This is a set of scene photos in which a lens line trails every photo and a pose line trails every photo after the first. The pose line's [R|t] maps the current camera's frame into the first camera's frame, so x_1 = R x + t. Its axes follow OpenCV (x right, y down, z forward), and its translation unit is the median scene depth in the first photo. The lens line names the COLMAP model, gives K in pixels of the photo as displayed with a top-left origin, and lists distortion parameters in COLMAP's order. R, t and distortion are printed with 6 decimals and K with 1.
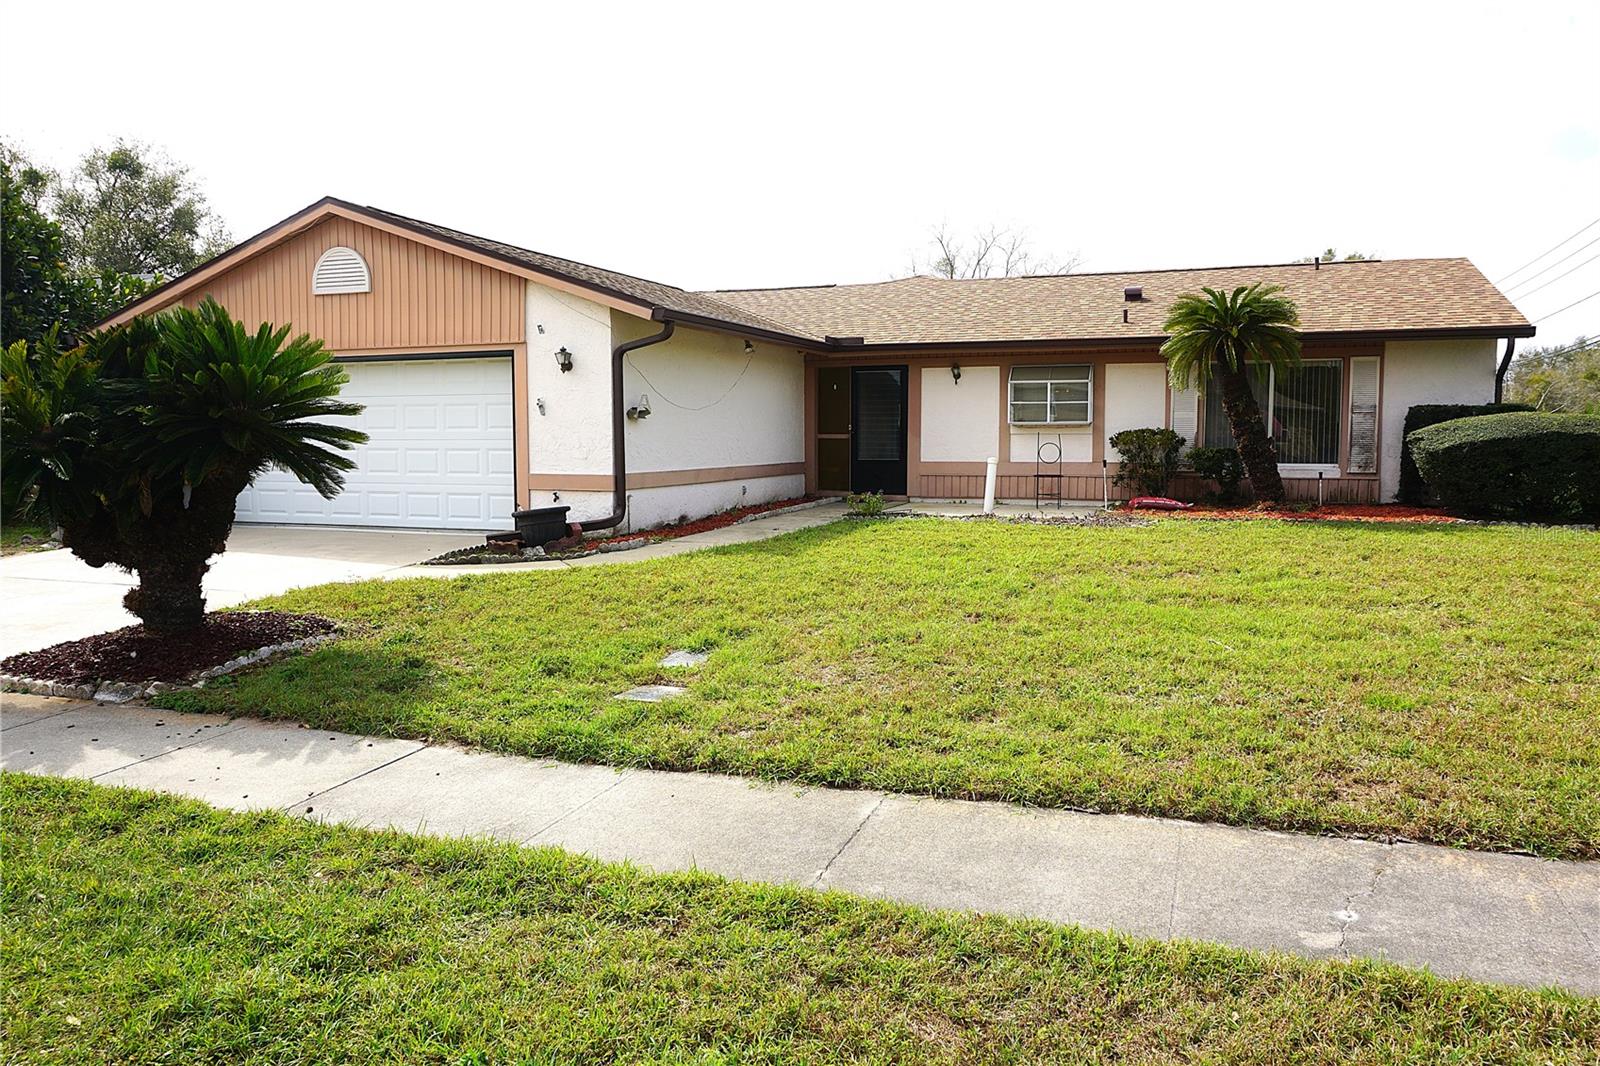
lens RADIAL K [[1178.5, 0, 800.5], [0, 1178.5, 532.0], [0, 0, 1]] dist [-0.032766, 0.008977]
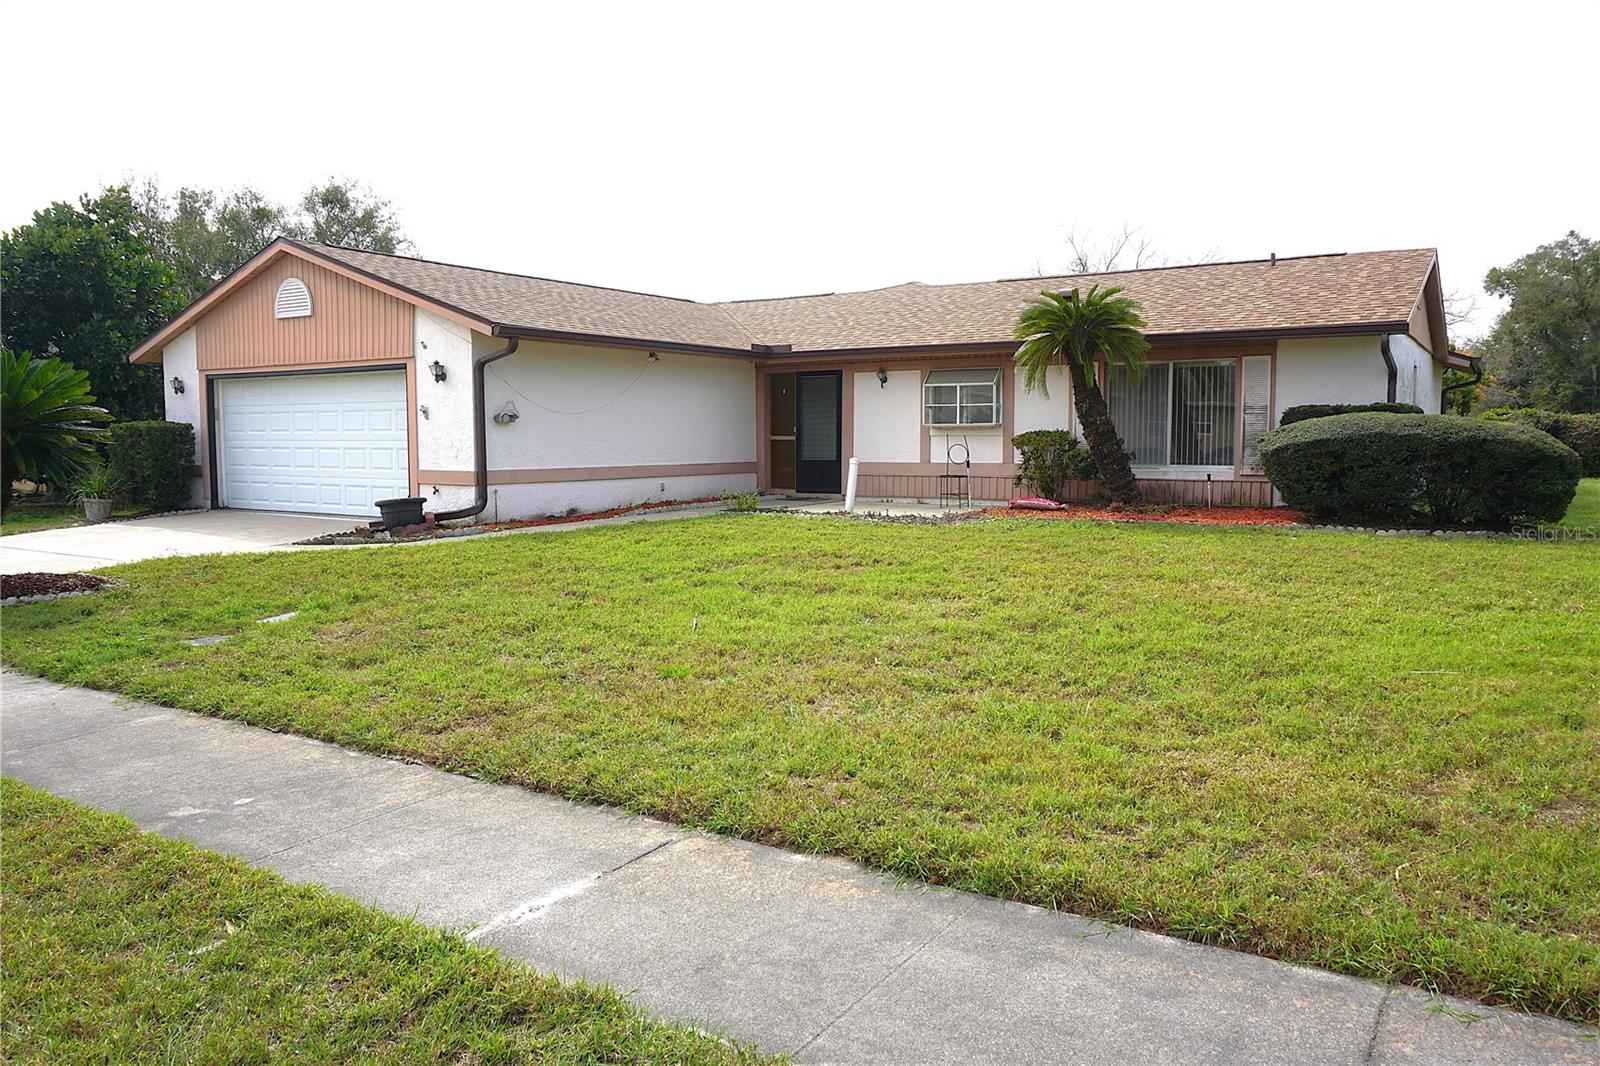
lens RADIAL K [[1178.5, 0, 804.2], [0, 1178.5, 529.5], [0, 0, 1]] dist [-0.032766, 0.008977]
pose [[0.974275, 0.017984, -0.224642, 0.335725], [-0.018823, 0.999822, -0.001591, 0.003129], [0.224573, 0.005778, 0.974440, -0.034843]]
